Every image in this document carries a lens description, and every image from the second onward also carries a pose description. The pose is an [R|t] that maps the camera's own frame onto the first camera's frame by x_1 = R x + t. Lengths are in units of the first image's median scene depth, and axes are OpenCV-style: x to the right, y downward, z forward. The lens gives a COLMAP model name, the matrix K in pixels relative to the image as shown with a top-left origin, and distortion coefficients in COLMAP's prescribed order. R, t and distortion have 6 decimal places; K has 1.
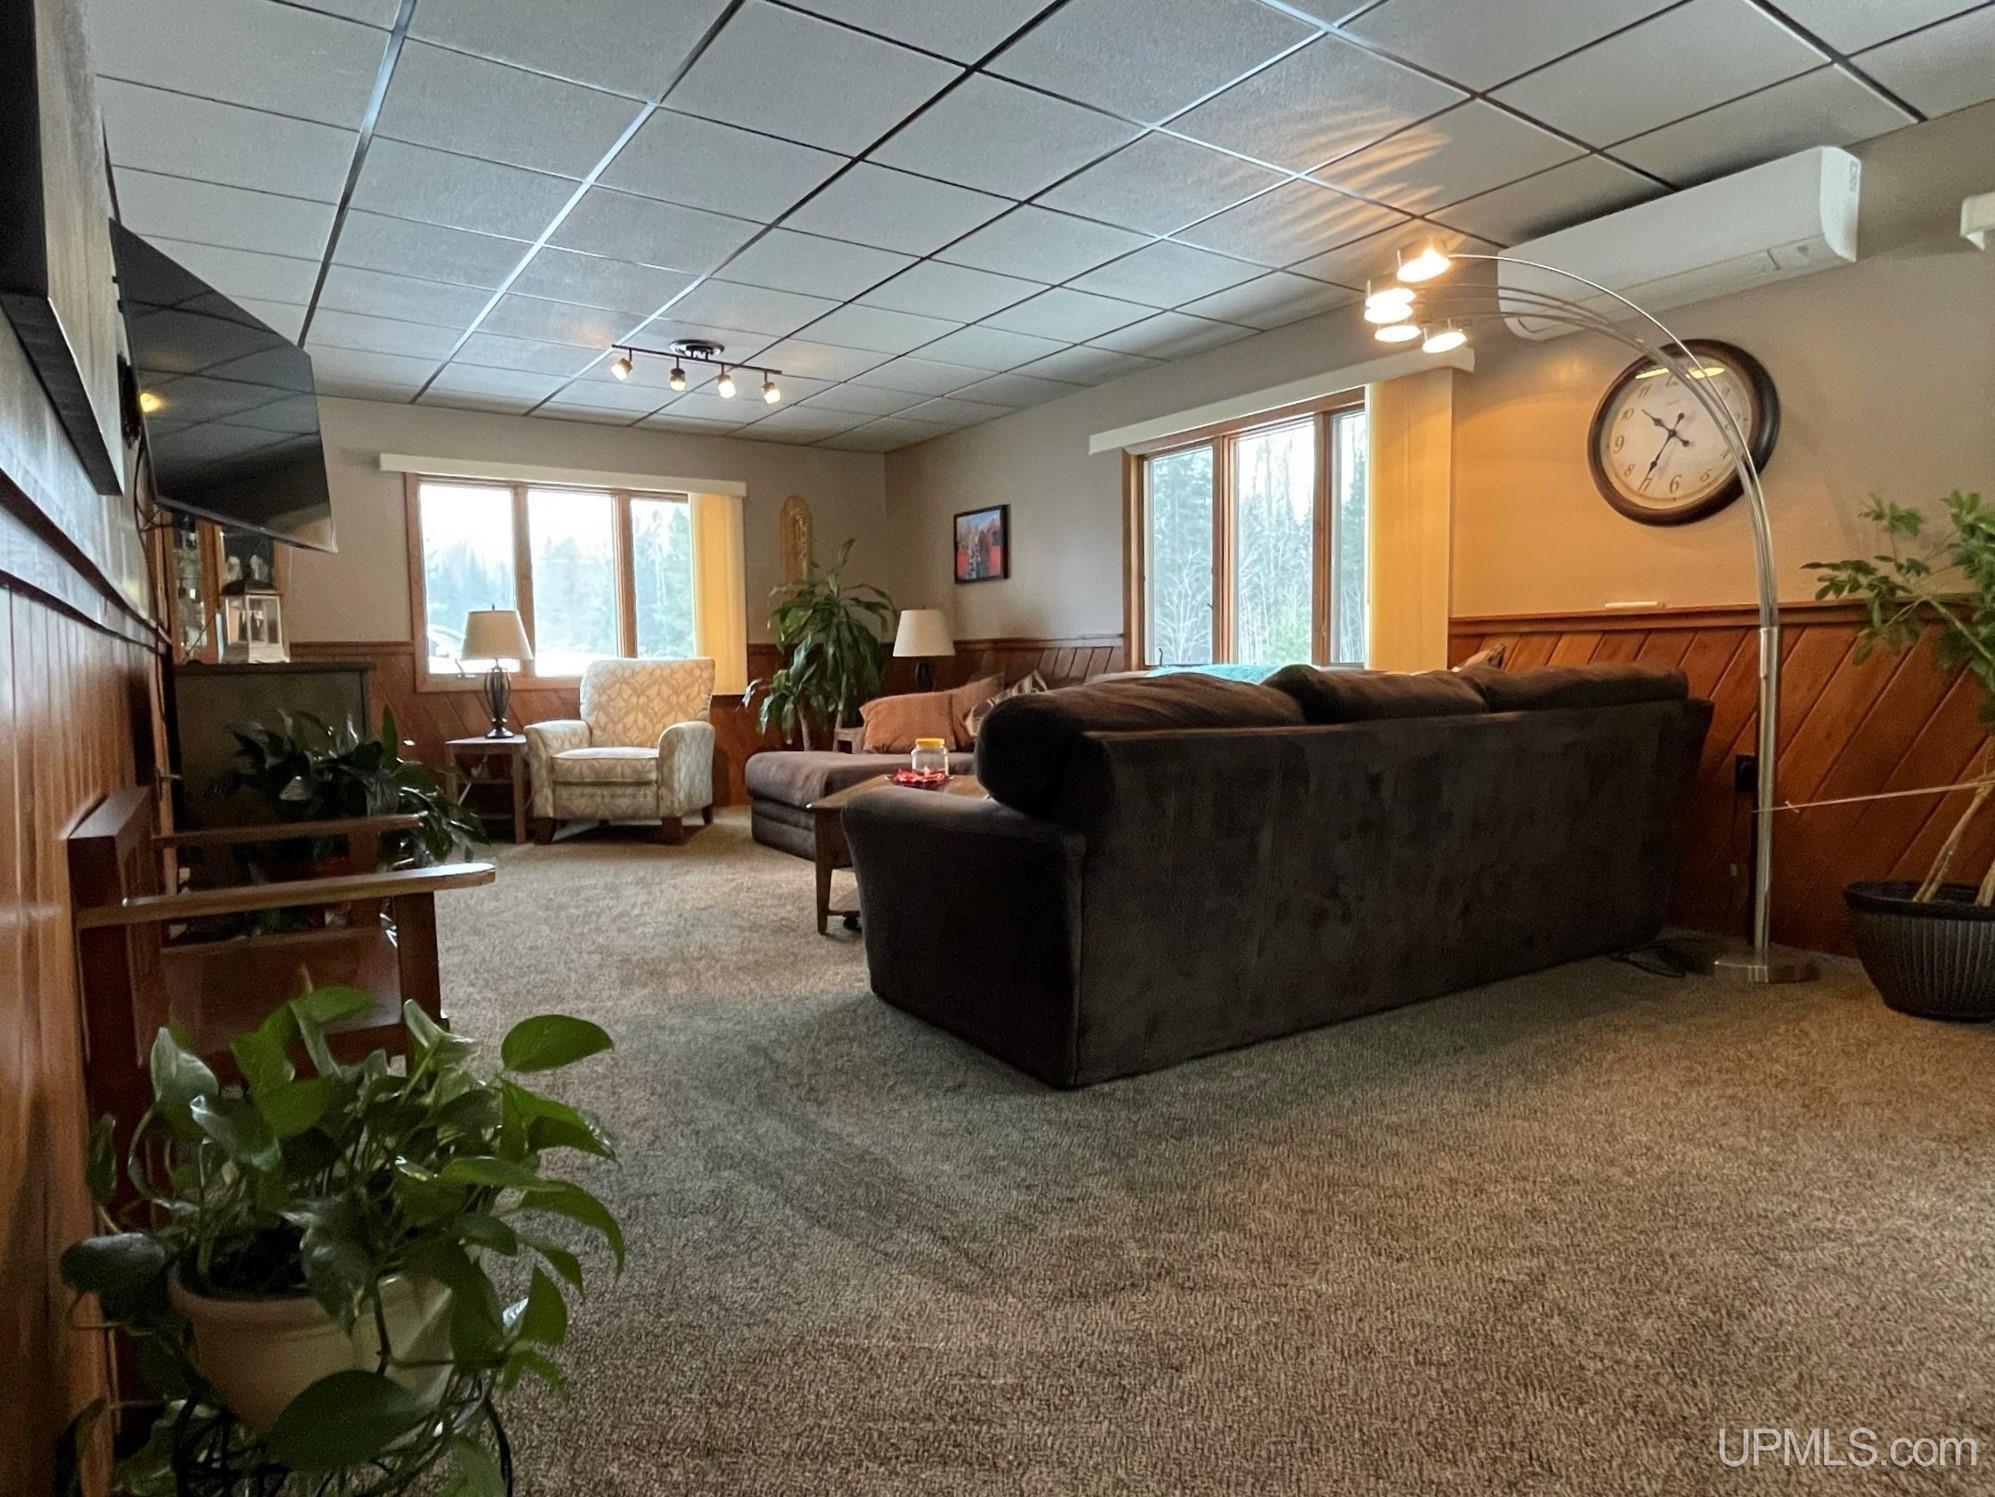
lens RADIAL K [[1160.4, 0, 989.8], [0, 1160.4, 749.7], [0, 0, 1]] dist [0.012527, 0.000144]
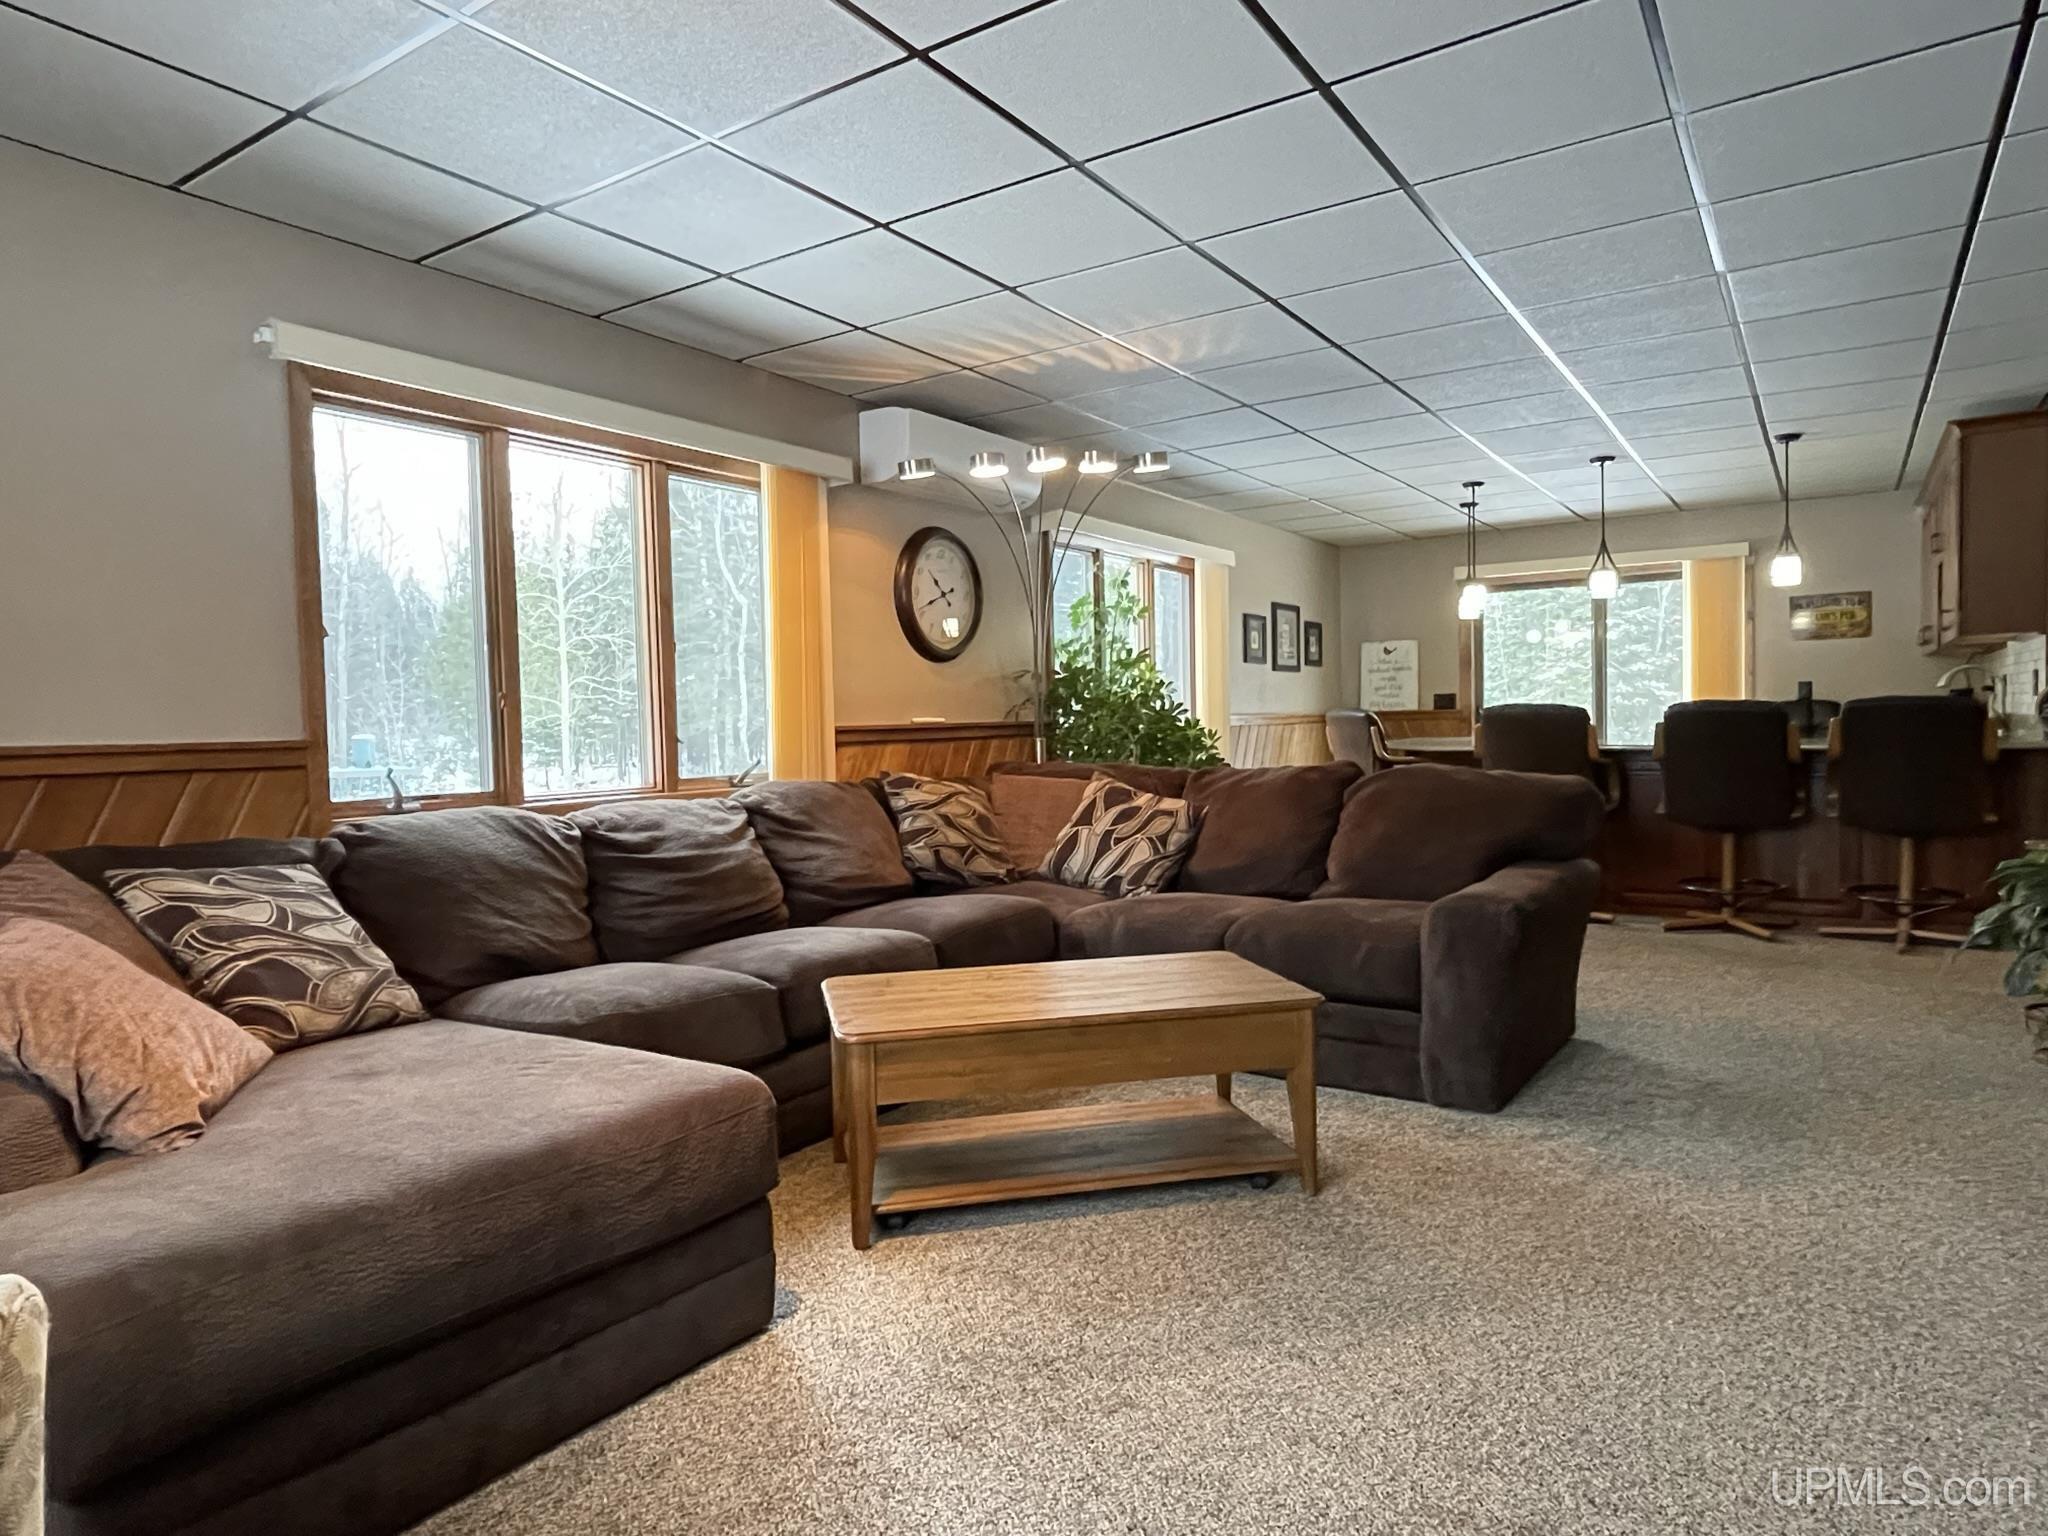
lens RADIAL K [[1211.7, 0, 1030.7], [0, 1211.7, 766.2], [0, 0, 1]] dist [0.002940, 0.000318]
pose [[-0.368498, -0.013053, 0.929537, -0.448973], [0.097723, 0.993818, 0.052696, -0.082422], [-0.924478, 0.110255, -0.364944, 0.859730]]
